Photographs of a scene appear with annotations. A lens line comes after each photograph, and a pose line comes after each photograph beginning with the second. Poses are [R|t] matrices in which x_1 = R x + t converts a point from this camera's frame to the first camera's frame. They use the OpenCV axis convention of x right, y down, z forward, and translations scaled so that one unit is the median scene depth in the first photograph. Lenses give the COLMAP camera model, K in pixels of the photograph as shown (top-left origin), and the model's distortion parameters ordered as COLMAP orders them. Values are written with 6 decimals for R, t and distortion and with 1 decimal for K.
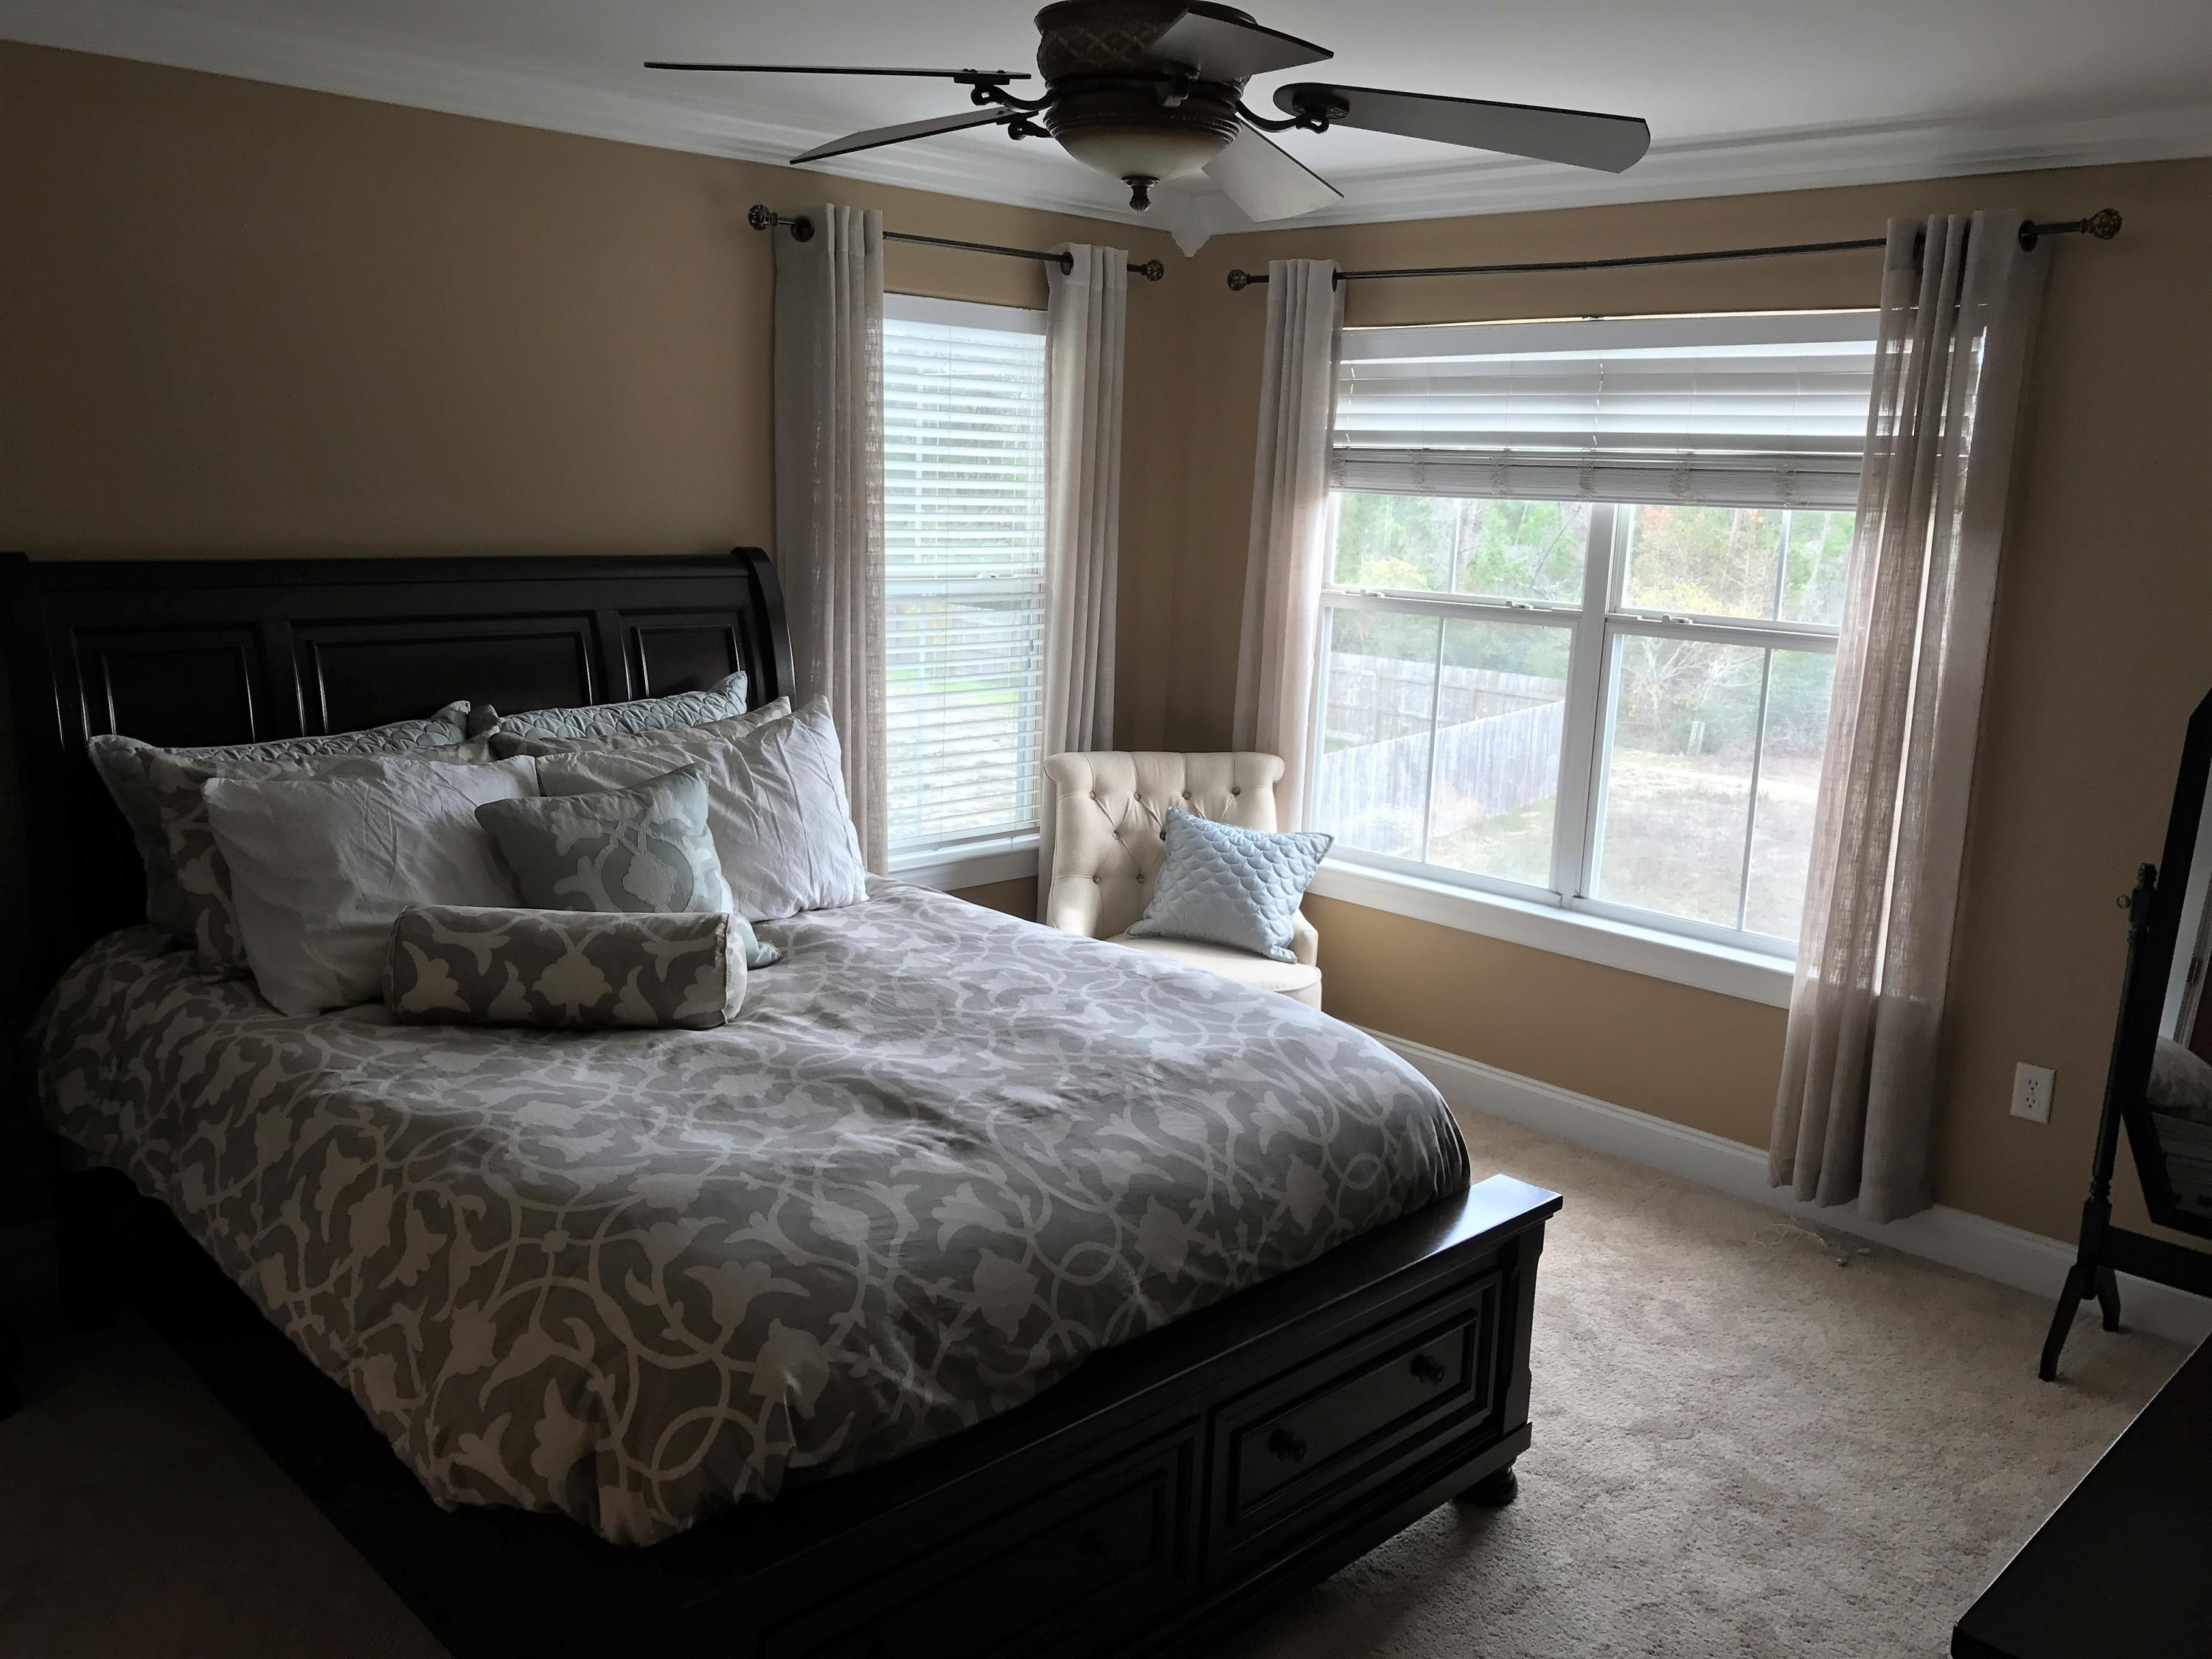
lens RADIAL K [[1828.2, 0, 1110.6], [0, 1828.2, 823.3], [0, 0, 1]] dist [0.043666, -0.056062]
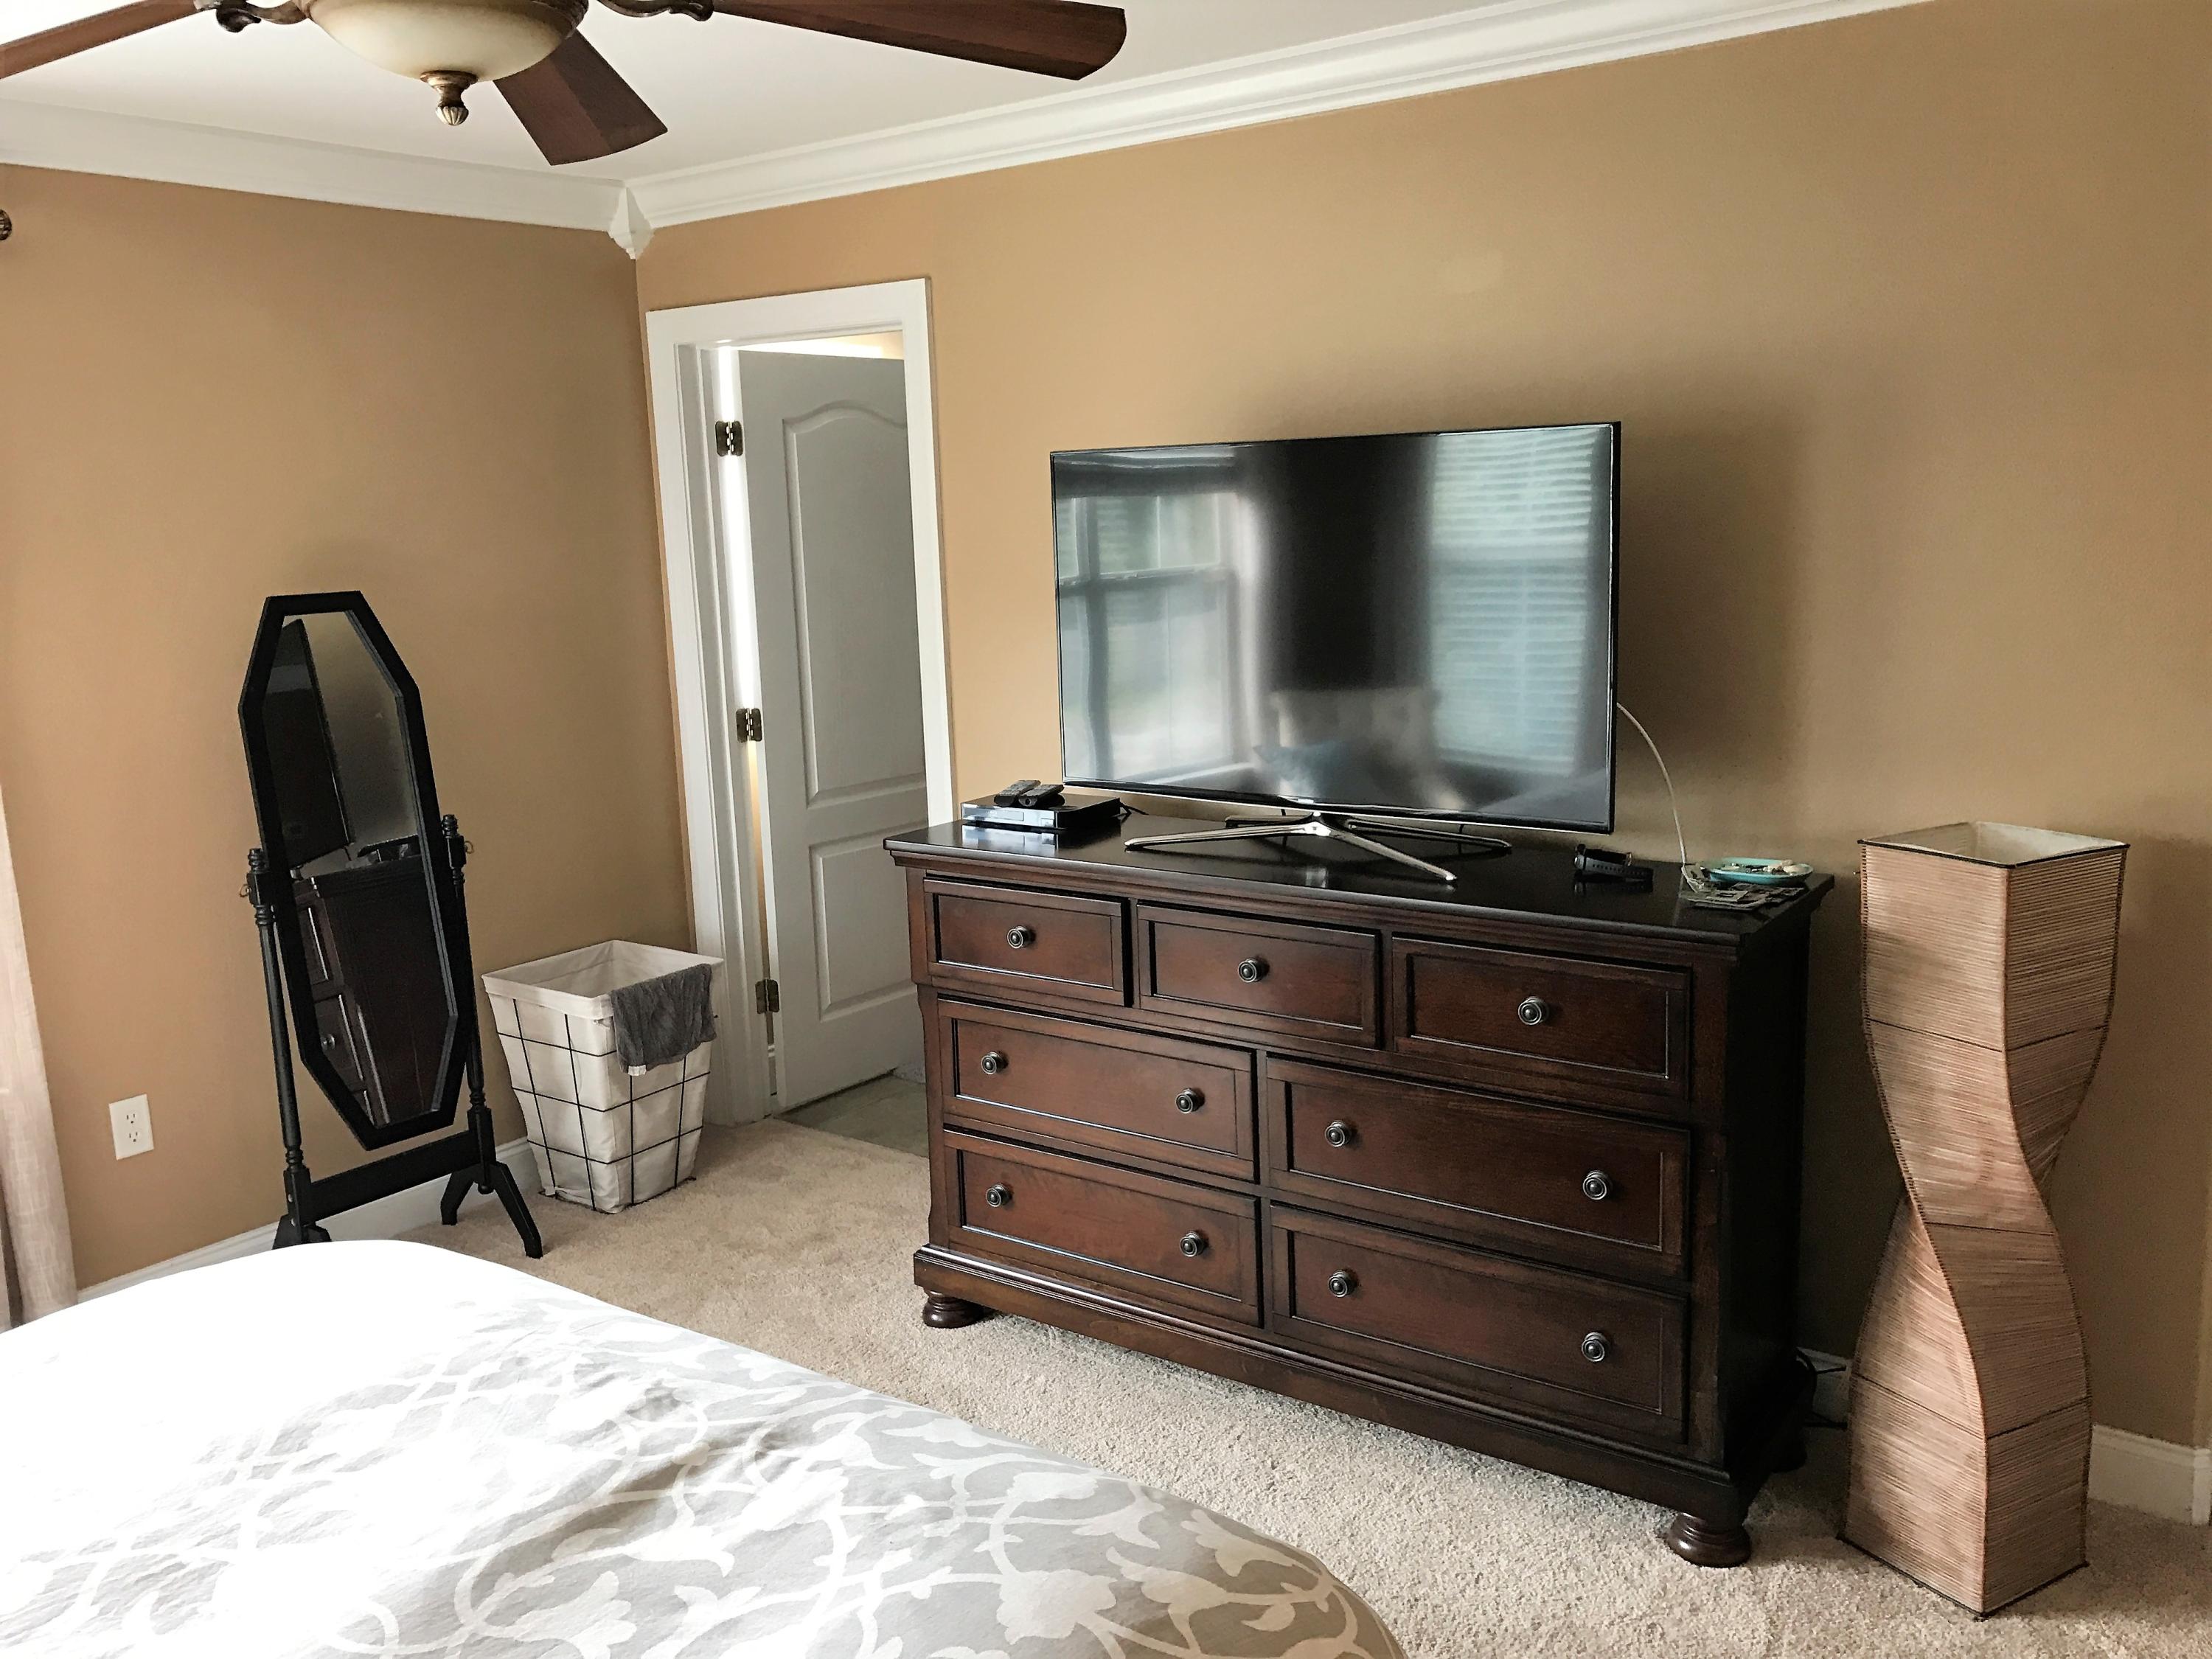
lens RADIAL K [[1828.2, 0, 1112.7], [0, 1828.2, 838.7], [0, 0, 1]] dist [0.043666, -0.056062]
pose [[-0.142715, -0.220423, 0.964907, -0.703917], [0.215078, 0.944684, 0.247615, -0.185514], [-0.966113, 0.242868, -0.087412, 0.836092]]
